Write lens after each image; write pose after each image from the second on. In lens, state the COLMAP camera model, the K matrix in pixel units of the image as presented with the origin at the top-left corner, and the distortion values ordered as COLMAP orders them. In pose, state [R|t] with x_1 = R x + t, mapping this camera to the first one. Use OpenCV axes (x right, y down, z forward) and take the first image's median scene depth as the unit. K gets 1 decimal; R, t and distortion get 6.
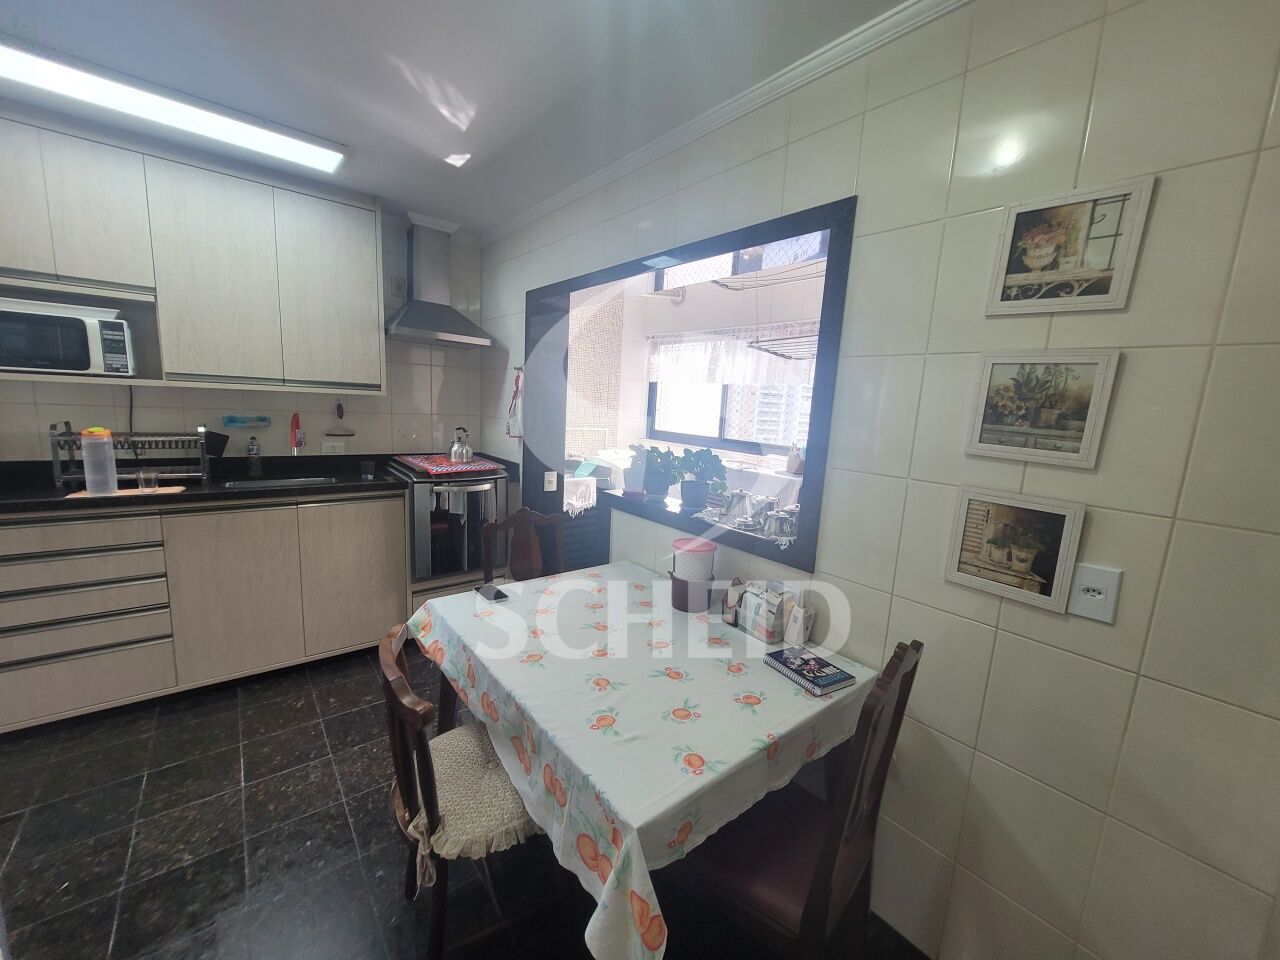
lens RADIAL K [[500.9, 0, 641.9], [0, 500.9, 487.0], [0, 0, 1]] dist [-0.007196, -0.000186]
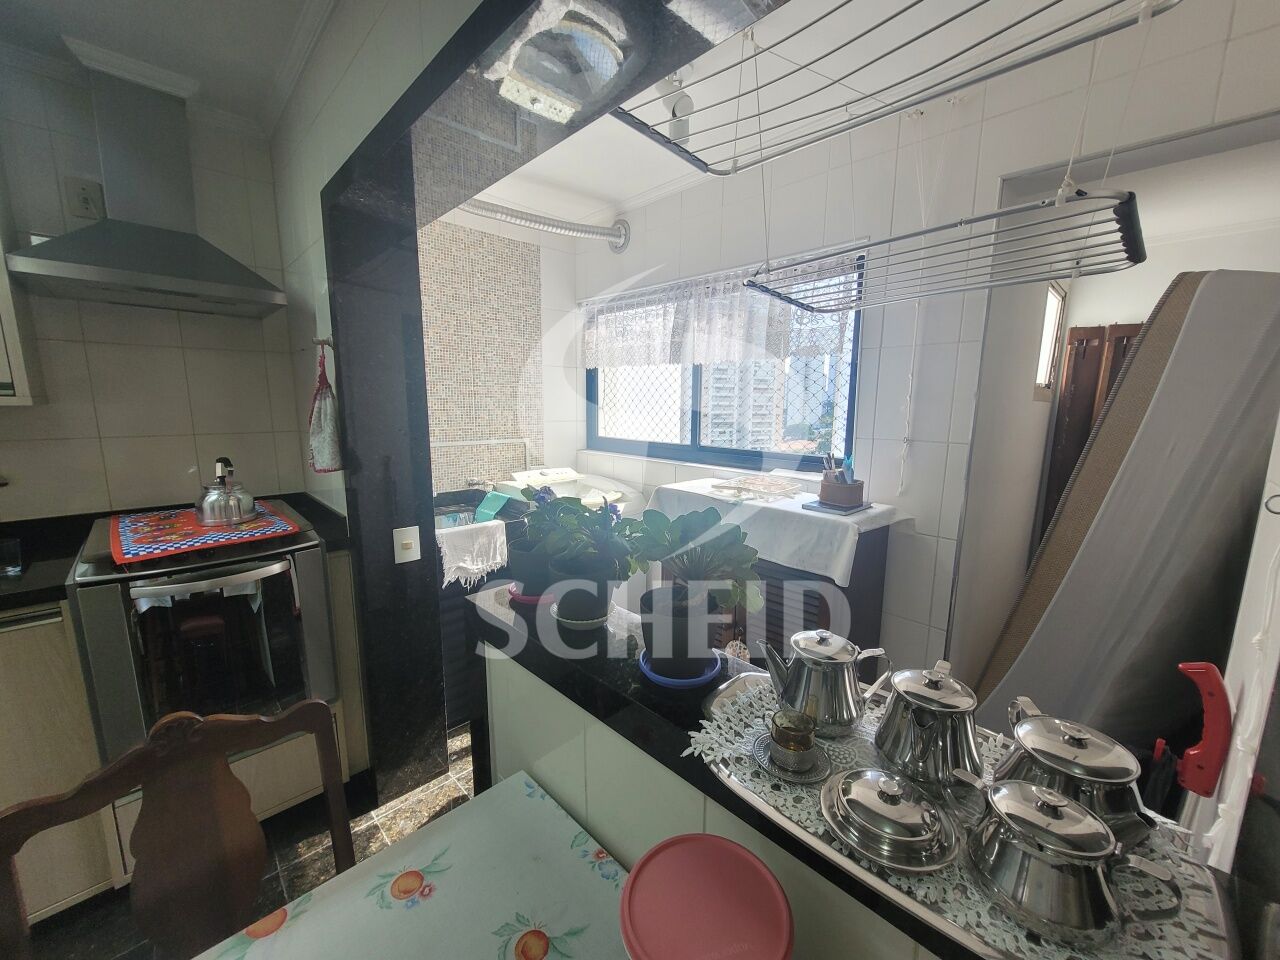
lens RADIAL K [[500.9, 0, 642.0], [0, 500.9, 479.7], [0, 0, 1]] dist [-0.007196, -0.000186]
pose [[0.994900, -0.058398, 0.082241, 0.032158], [0.059270, 0.998208, -0.008199, -0.056347], [-0.081614, 0.013032, 0.996579, 0.374987]]
